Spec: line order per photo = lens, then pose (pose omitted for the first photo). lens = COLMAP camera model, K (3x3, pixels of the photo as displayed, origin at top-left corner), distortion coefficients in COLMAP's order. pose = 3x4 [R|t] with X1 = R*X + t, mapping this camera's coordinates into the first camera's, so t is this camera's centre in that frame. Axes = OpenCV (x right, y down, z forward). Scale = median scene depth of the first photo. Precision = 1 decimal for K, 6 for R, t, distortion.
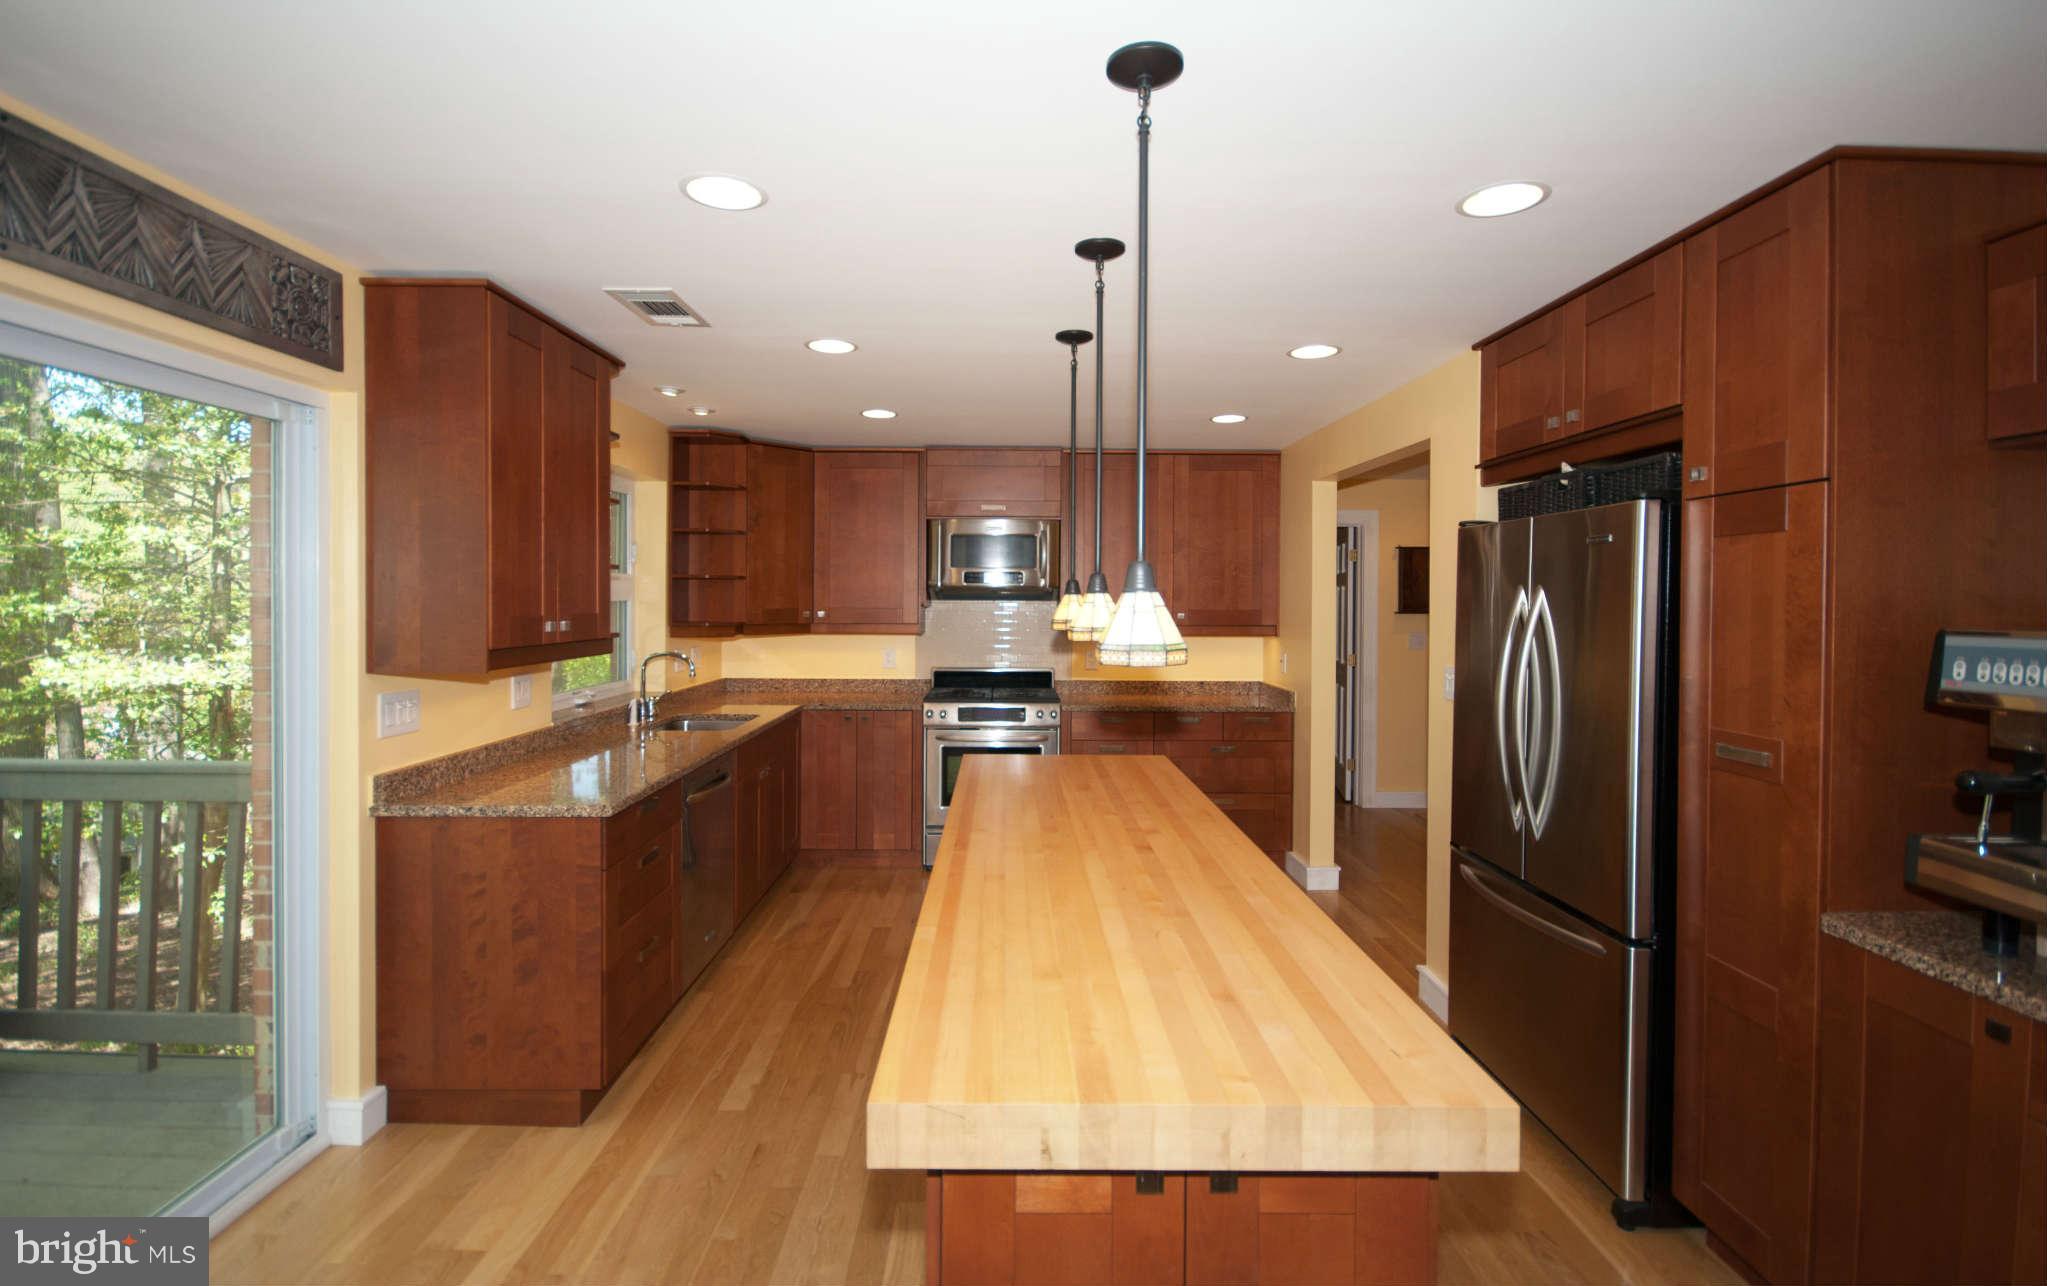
lens RADIAL K [[937.9, 0, 1021.2], [0, 937.9, 610.2], [0, 0, 1]] dist [0.020083, -0.017182]
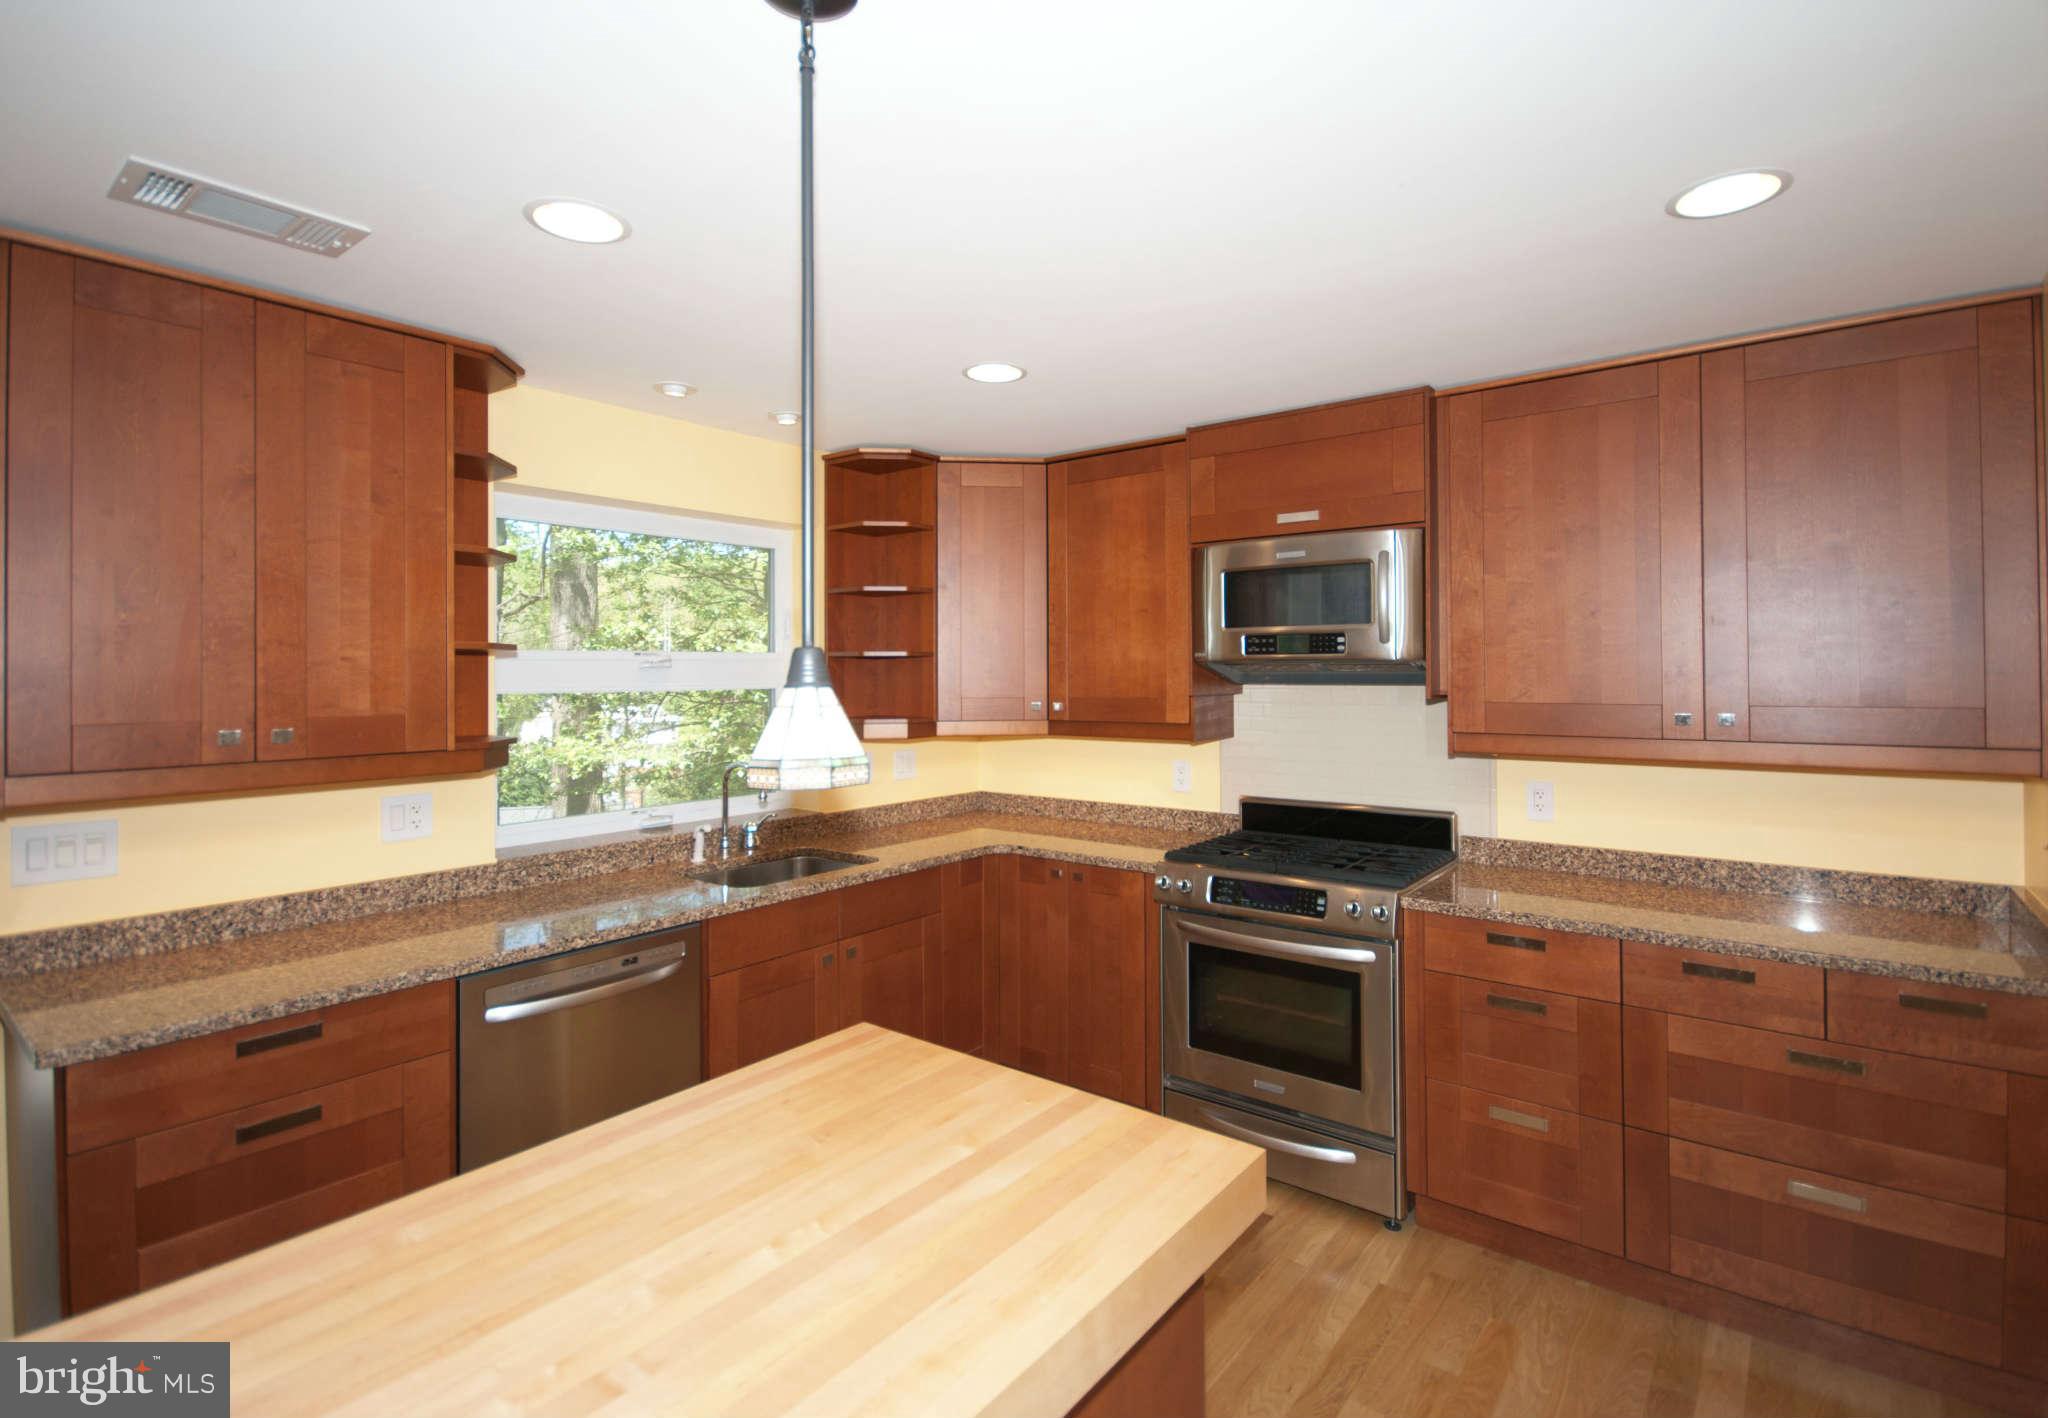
lens RADIAL K [[994.3, 0, 1011.8], [0, 994.3, 666.2], [0, 0, 1]] dist [0.020786, -0.019637]
pose [[0.768844, -0.014695, -0.639268, 0.427973], [0.002790, 0.999803, -0.019627, -0.020981], [0.639431, 0.013307, 0.768733, 0.883027]]
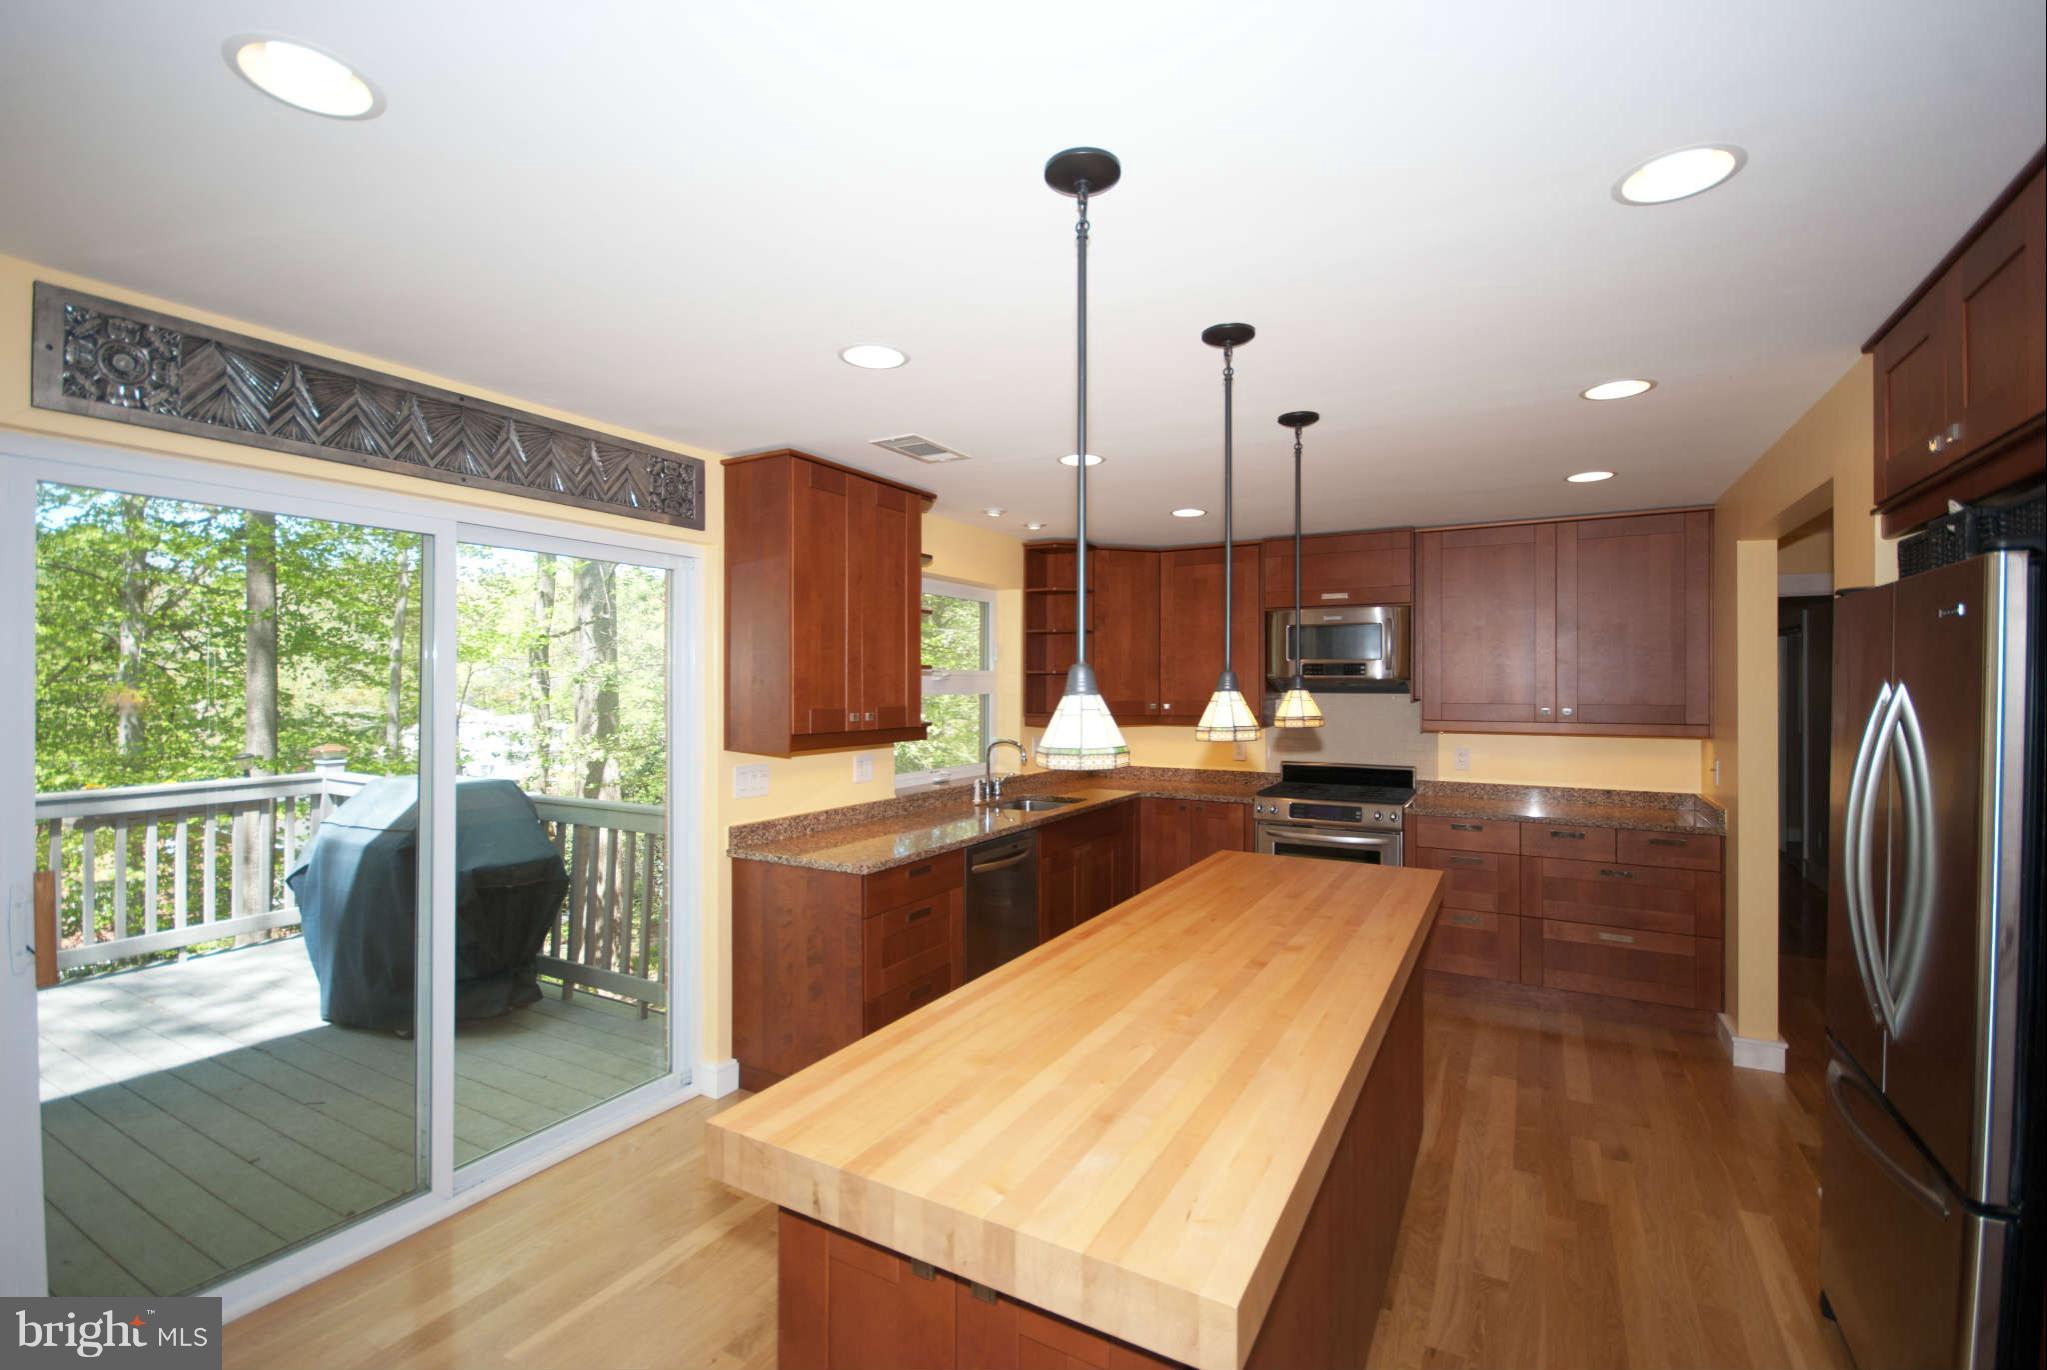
lens RADIAL K [[915.4, 0, 1023.5], [0, 915.4, 685.0], [0, 0, 1]] dist [0.002161, 0.000742]
pose [[0.863789, -0.004650, -0.503832, 0.329696], [-0.003129, 0.999889, -0.014593, -0.008884], [0.503844, 0.014182, 0.863678, 0.076325]]
